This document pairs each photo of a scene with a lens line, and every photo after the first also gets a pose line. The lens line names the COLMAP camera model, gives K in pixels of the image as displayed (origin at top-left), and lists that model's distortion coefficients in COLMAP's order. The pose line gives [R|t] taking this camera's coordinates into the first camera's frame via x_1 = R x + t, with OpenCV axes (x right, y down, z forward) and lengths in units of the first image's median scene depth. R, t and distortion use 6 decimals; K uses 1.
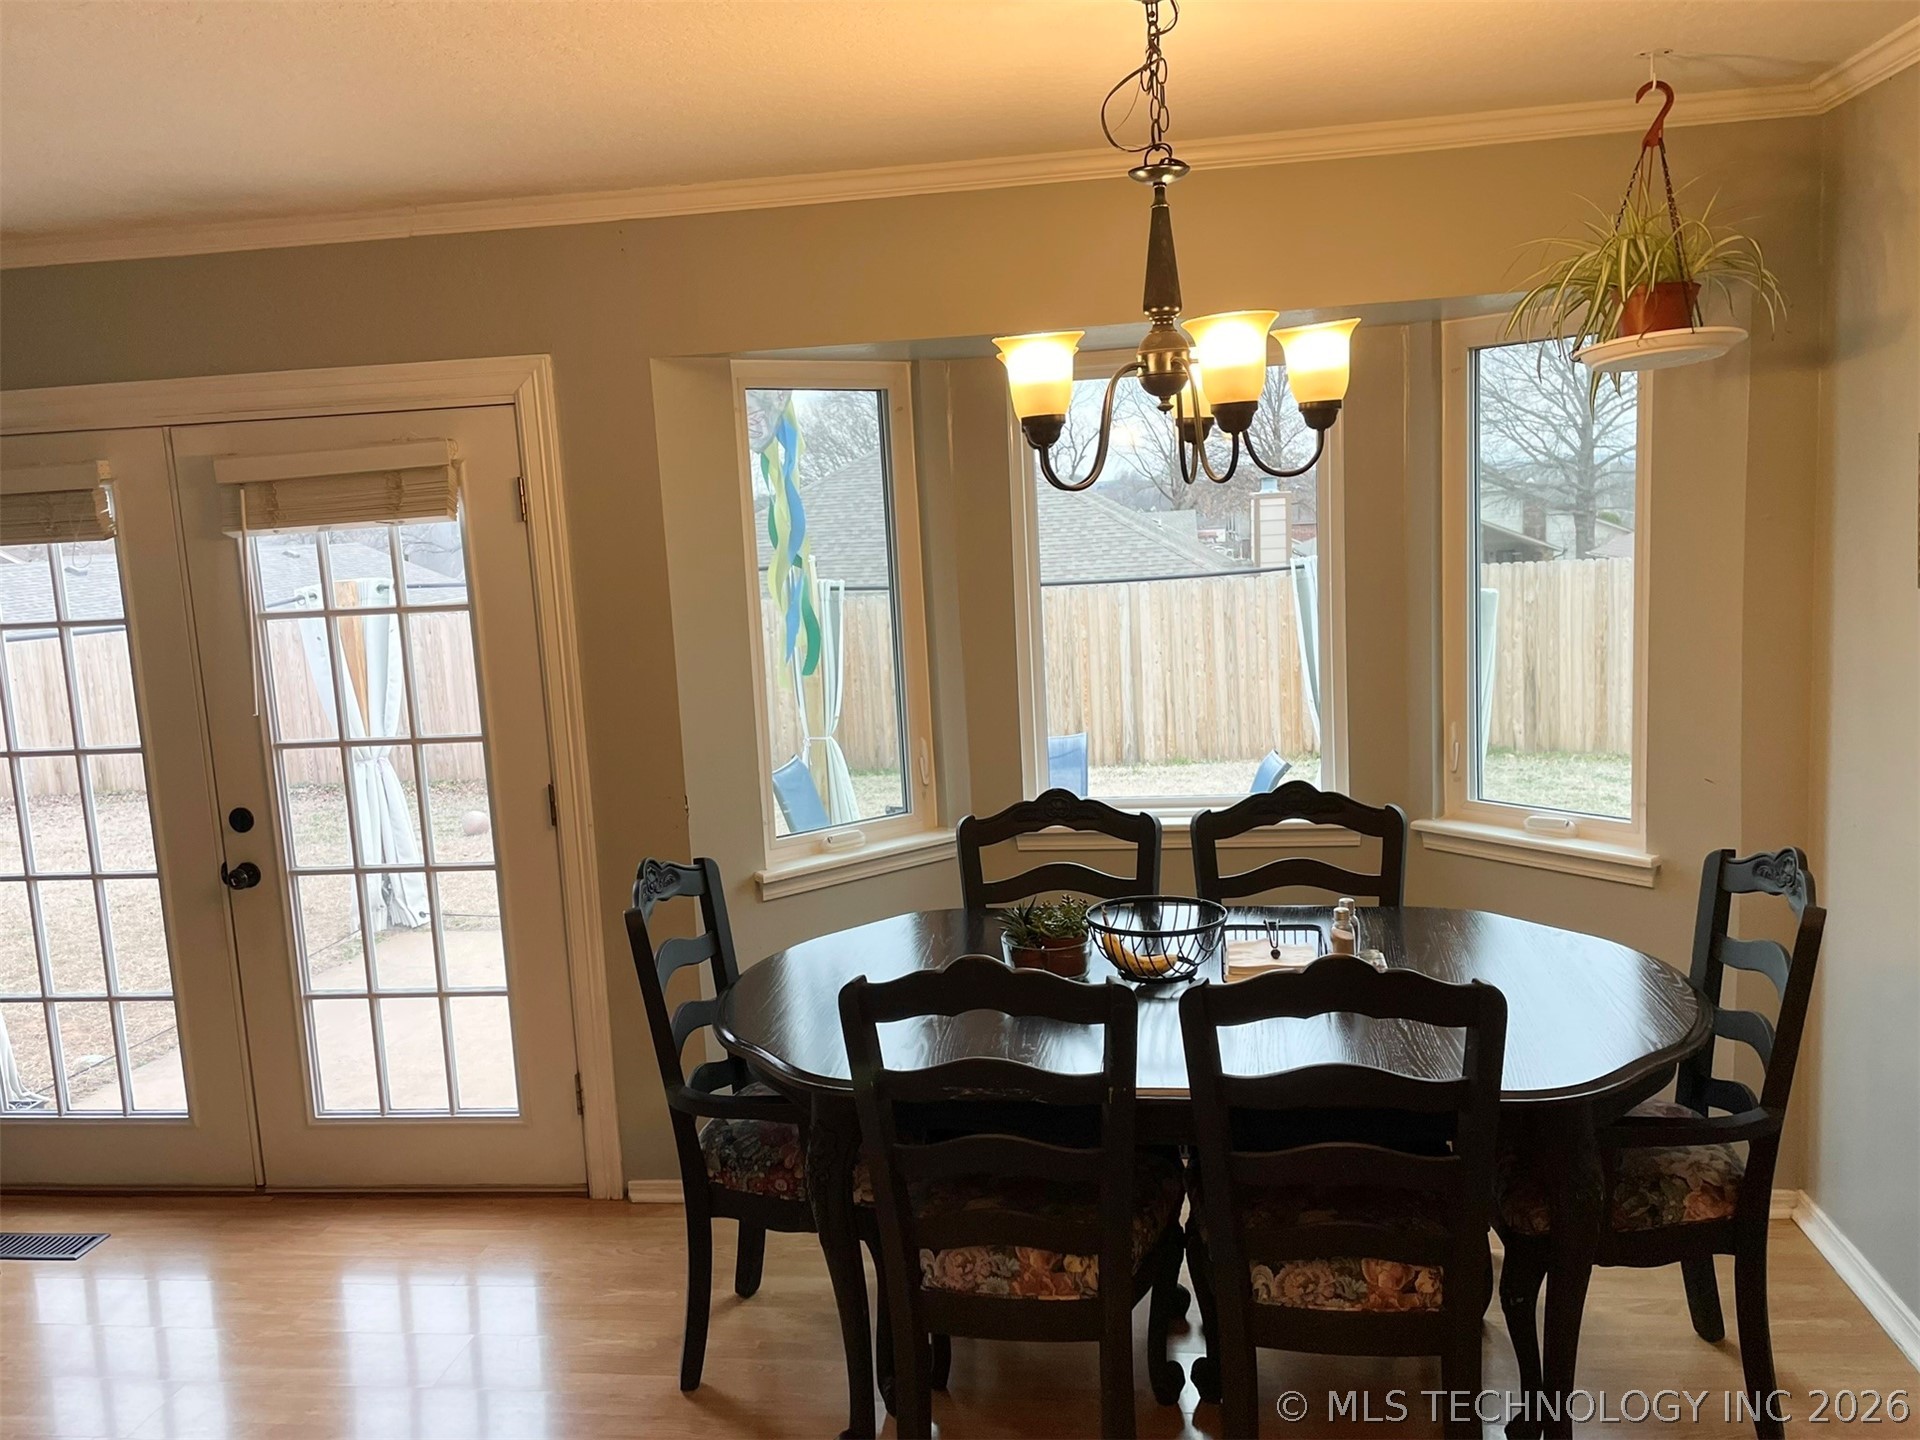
lens RADIAL K [[1527.8, 0, 972.1], [0, 1527.8, 721.5], [0, 0, 1]] dist [0.142408, -0.199874]
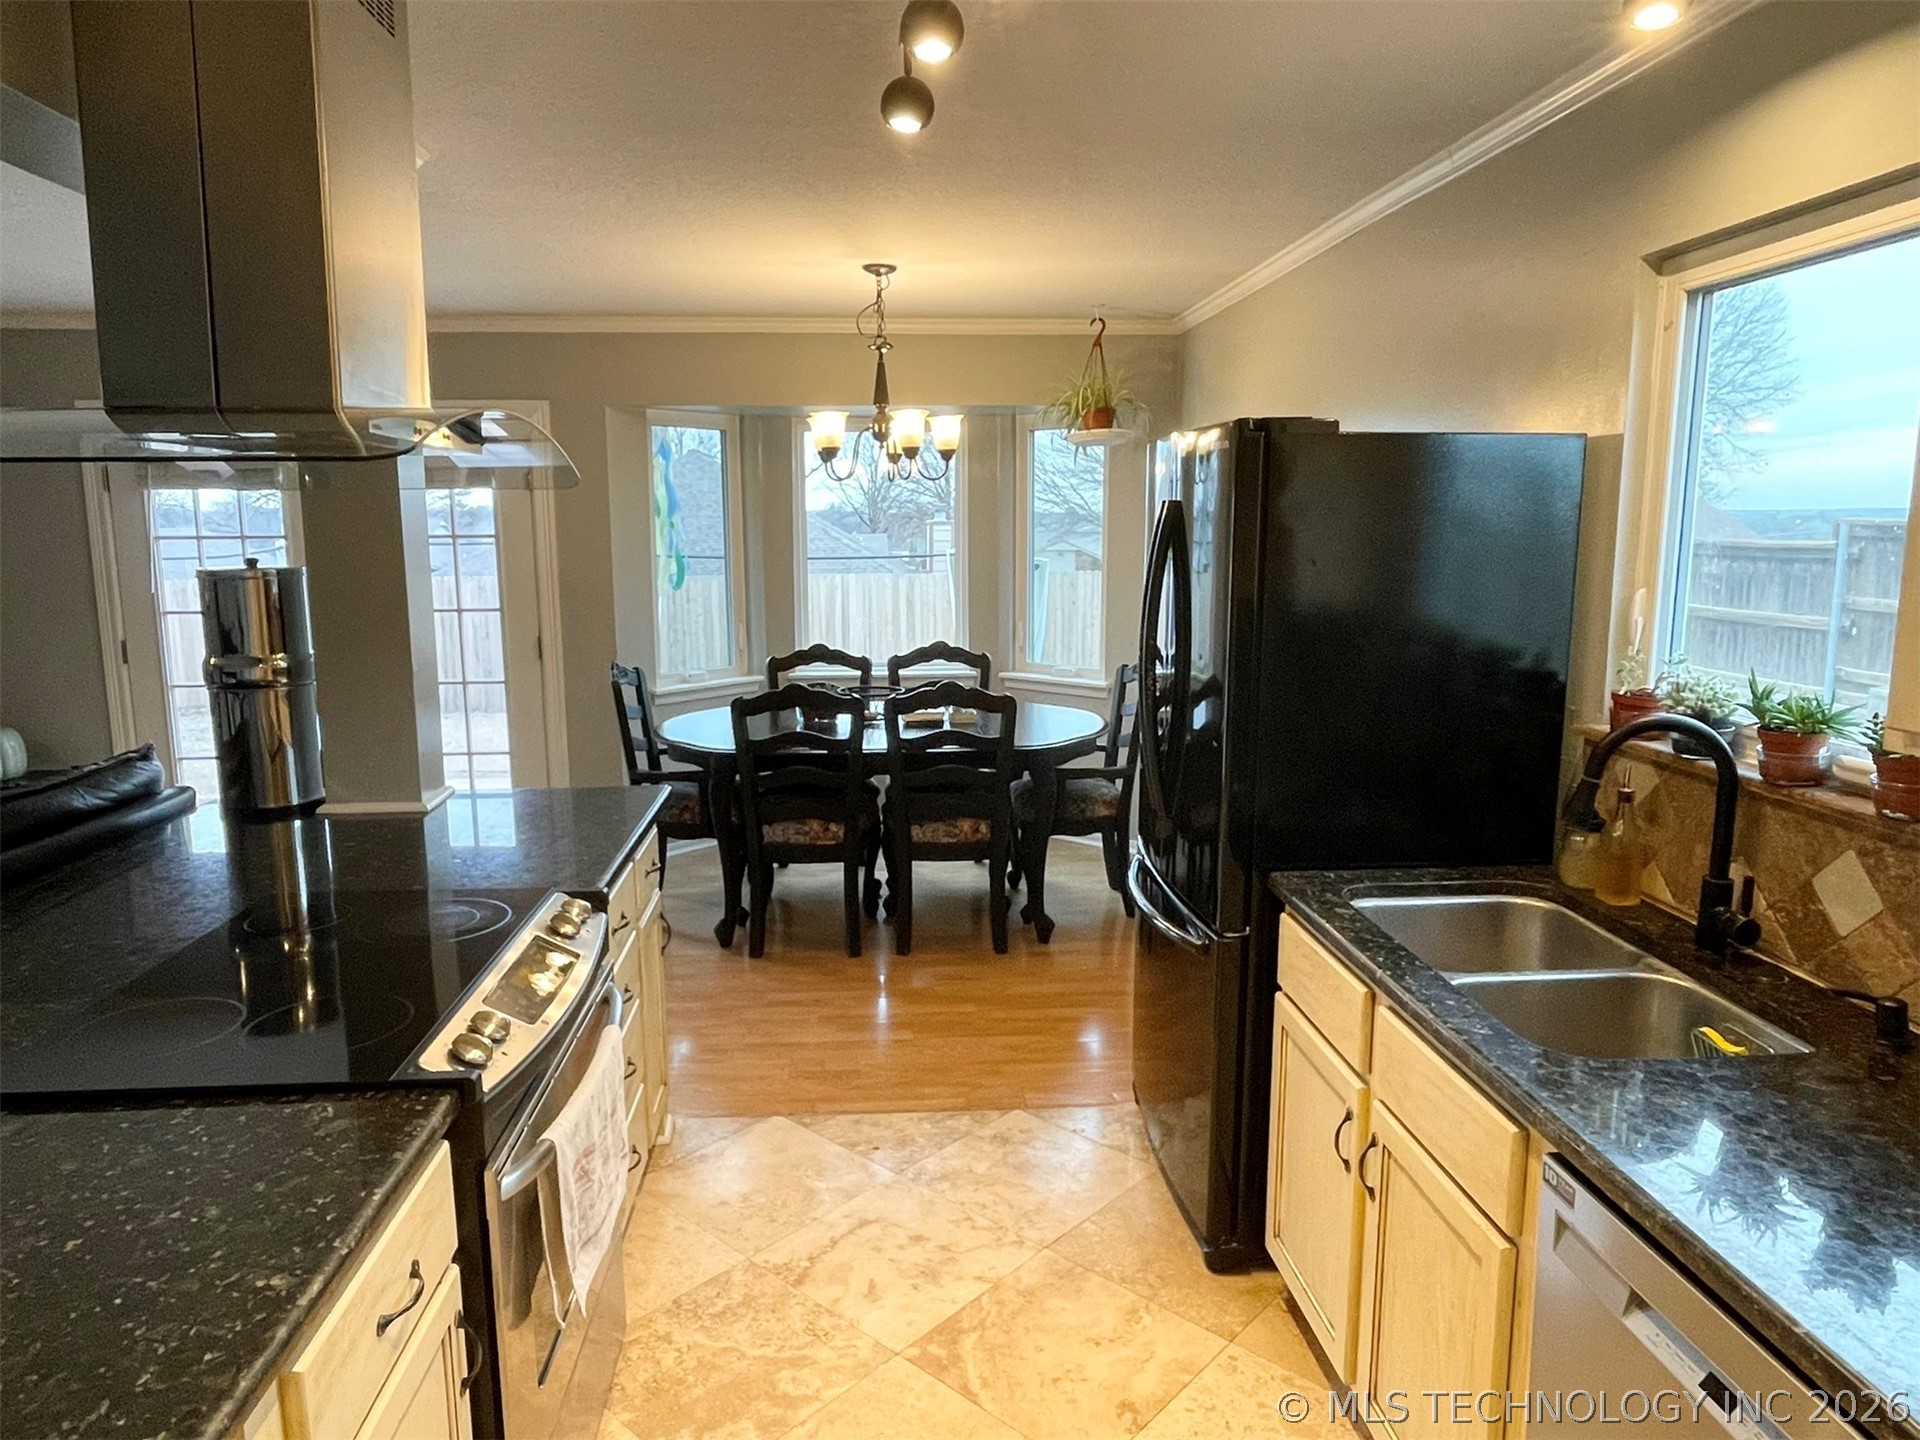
lens RADIAL K [[1216.7, 0, 960.0], [0, 1216.7, 720.0], [0, 0, 1]] dist [-0.007675, -0.001389]
pose [[0.978335, 0.015957, 0.206414, -0.087223], [-0.018697, 0.999761, 0.011329, 0.122642], [-0.206184, -0.014942, 0.978399, -0.547377]]
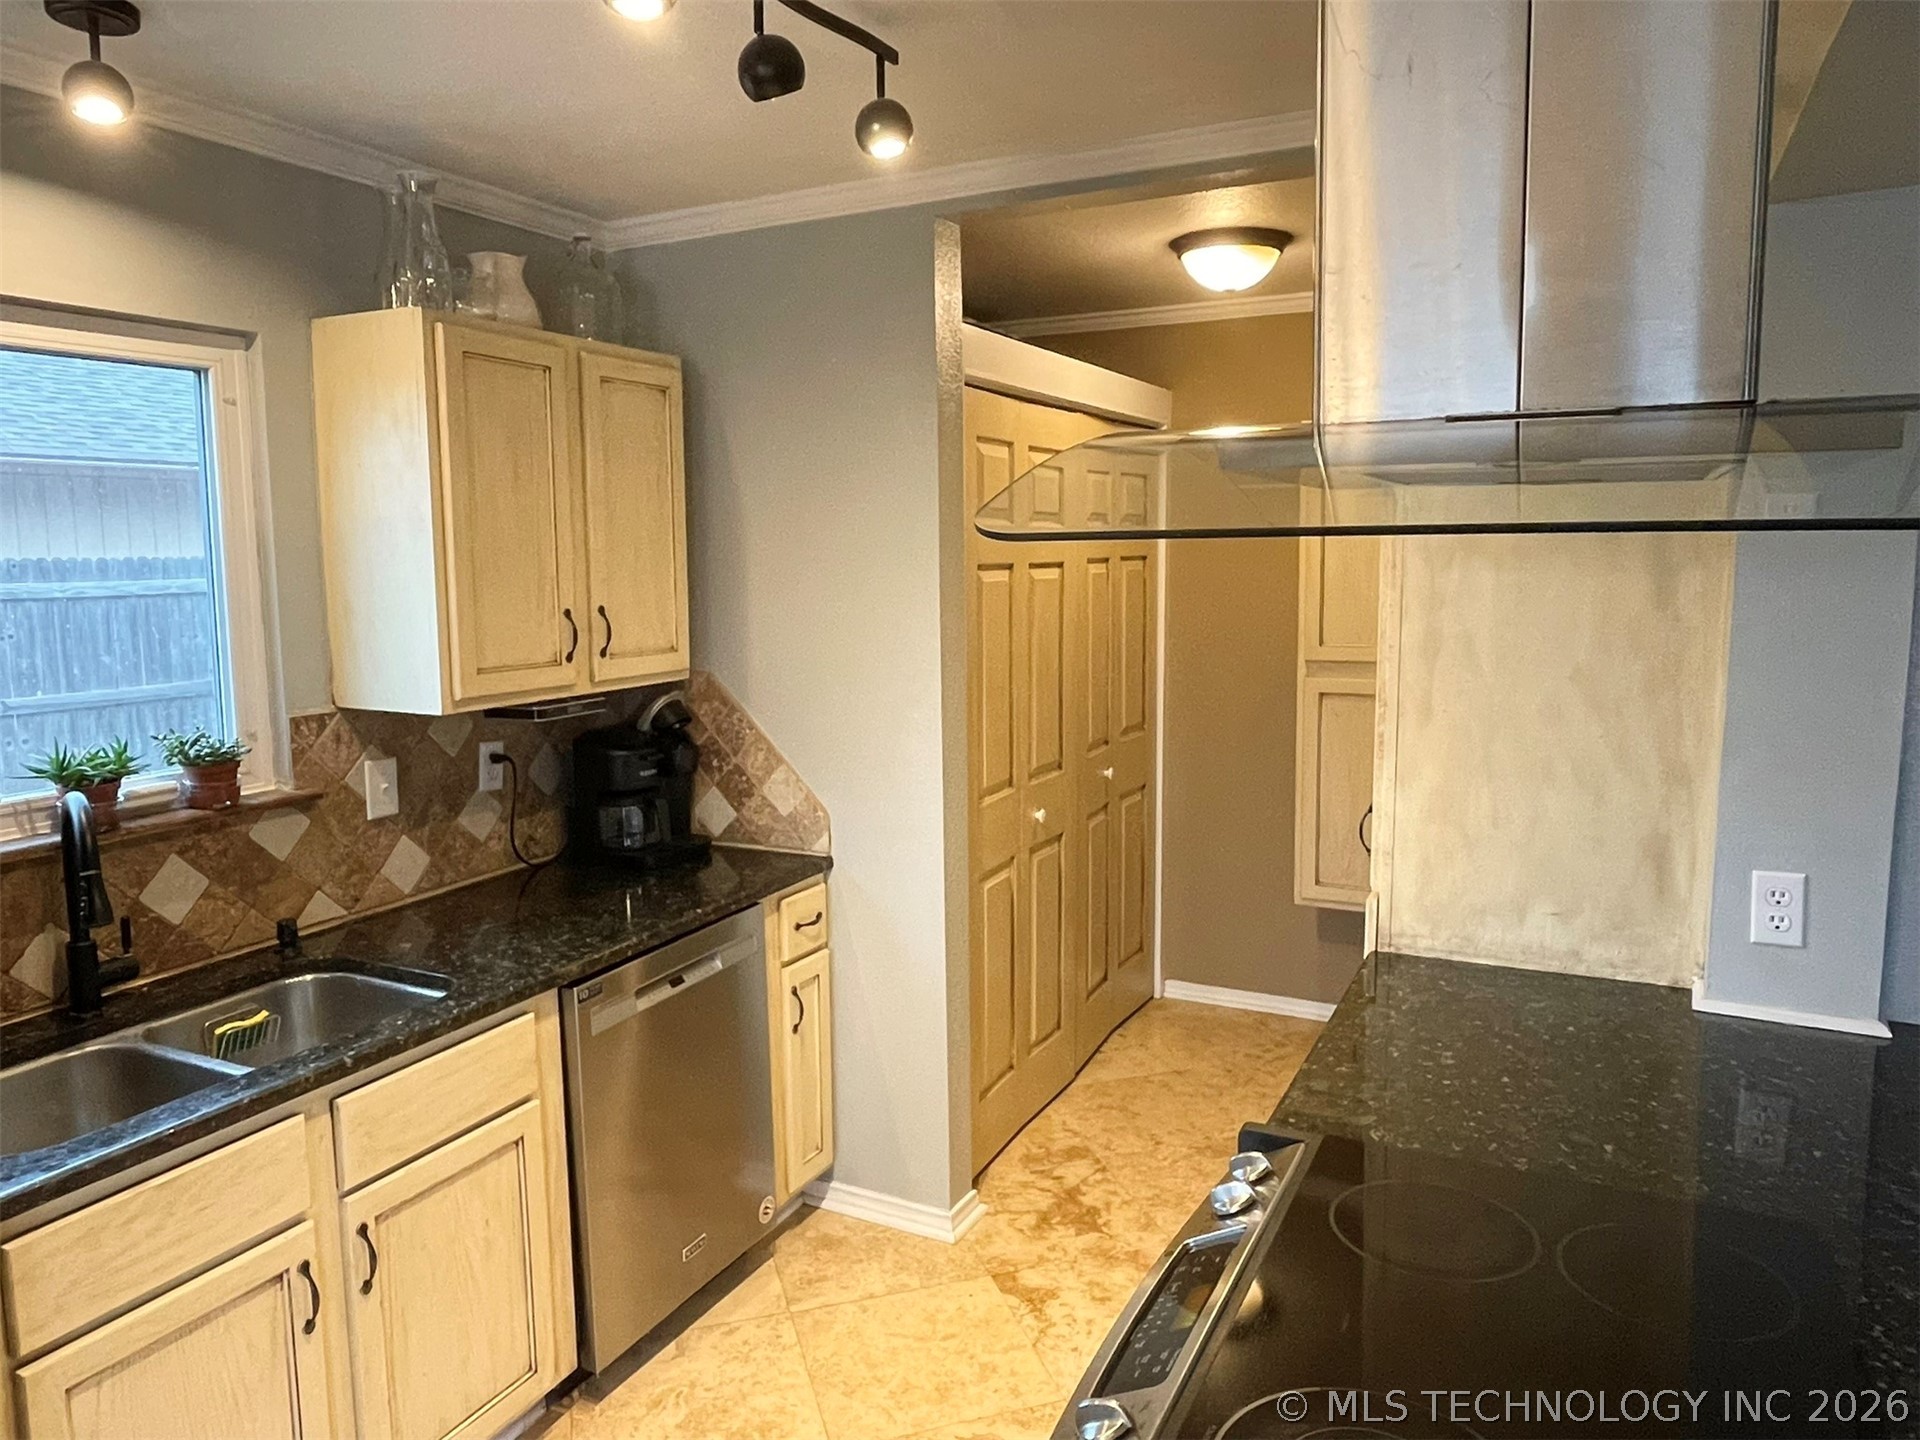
lens RADIAL K [[1316.0, 0, 945.5], [0, 1316.0, 702.1], [0, 0, 1]] dist [-0.001781, -0.000538]
pose [[-0.938523, 0.026380, 0.344208, -0.229322], [0.111821, 0.966551, 0.230816, -0.011213], [-0.326605, 0.255115, -0.910080, 0.326248]]
